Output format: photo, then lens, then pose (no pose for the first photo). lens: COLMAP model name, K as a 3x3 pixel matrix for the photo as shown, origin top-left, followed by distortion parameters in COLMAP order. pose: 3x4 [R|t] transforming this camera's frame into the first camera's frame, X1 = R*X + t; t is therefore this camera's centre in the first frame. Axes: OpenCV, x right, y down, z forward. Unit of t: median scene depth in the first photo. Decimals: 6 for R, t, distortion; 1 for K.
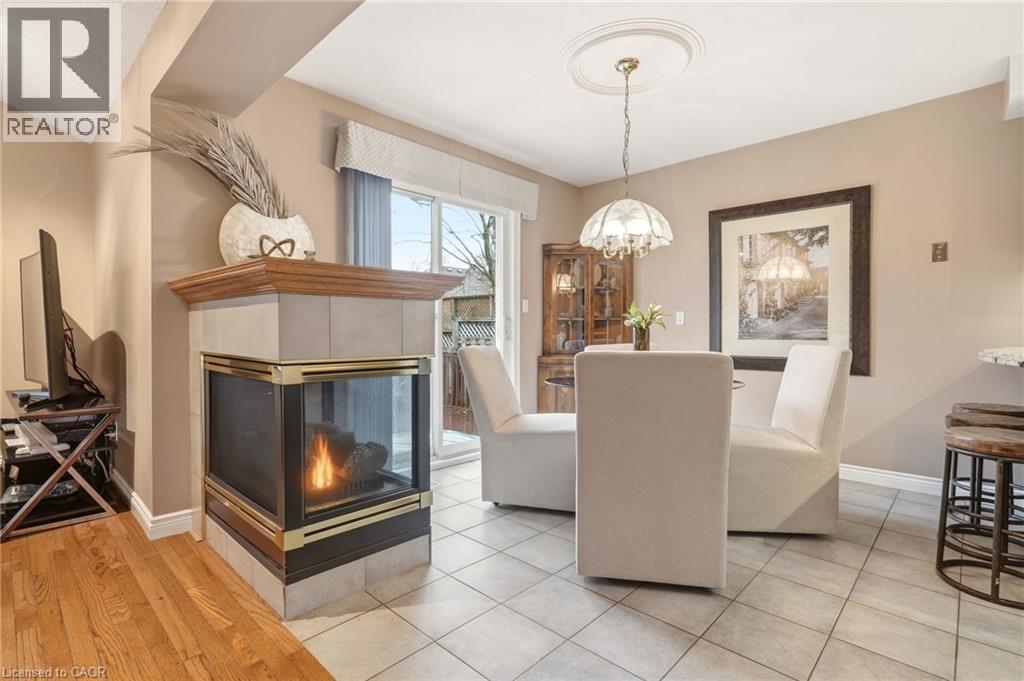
lens RADIAL K [[494.5, 0, 512.0], [0, 494.5, 340.5], [0, 0, 1]] dist [0.000486, 0.001055]
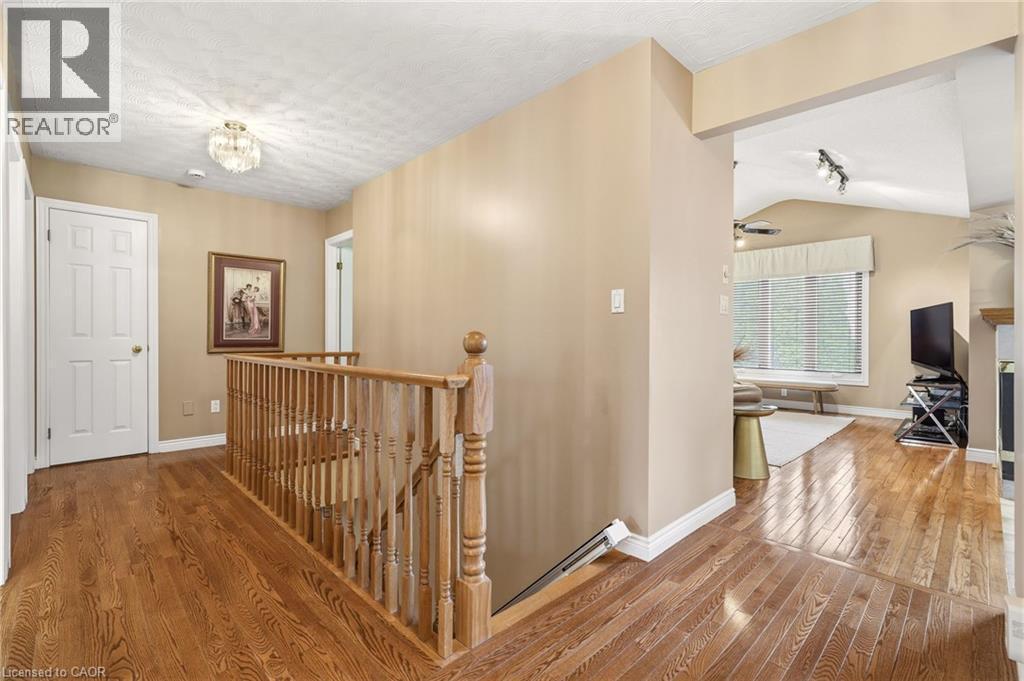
lens RADIAL K [[456.0, 0, 512.0], [0, 456.0, 340.5], [0, 0, 1]] dist [0.000431, 0.001183]
pose [[-0.033579, 0.000010, -0.999436, 0.659587], [-0.020549, 0.999789, 0.000700, 0.003964], [0.999225, 0.020561, -0.033572, -0.399655]]
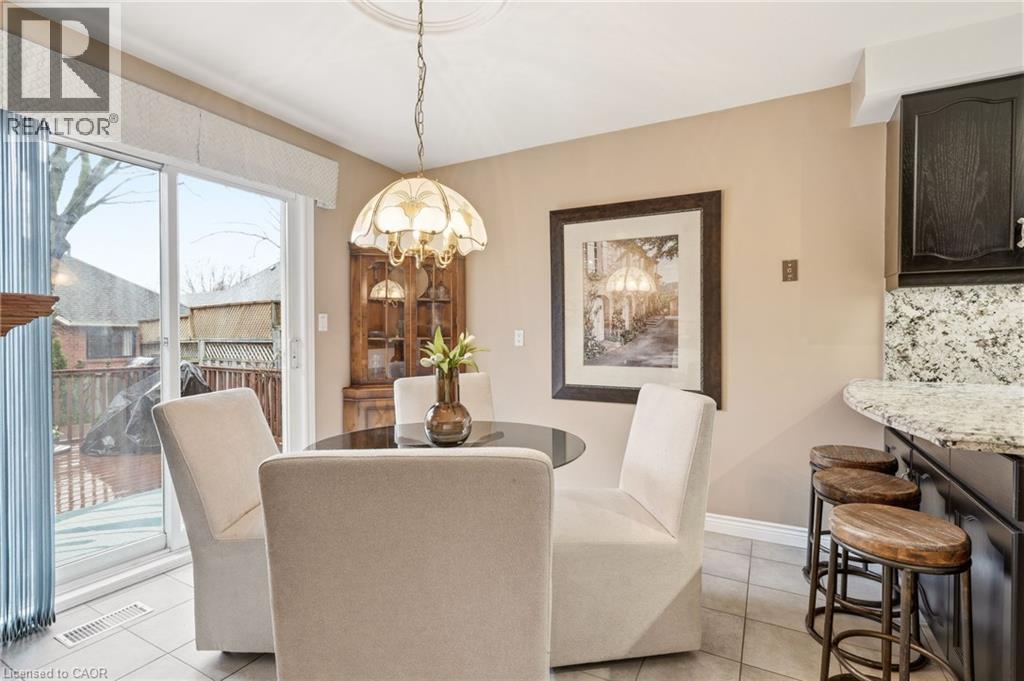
lens RADIAL K [[494.5, 0, 512.0], [0, 494.5, 340.5], [0, 0, 1]] dist [0.000486, 0.001055]
pose [[0.964396, -0.007222, 0.264364, 0.130757], [0.007478, 0.999972, 0.000038, -0.049958], [-0.264357, 0.001940, 0.964423, 0.243676]]
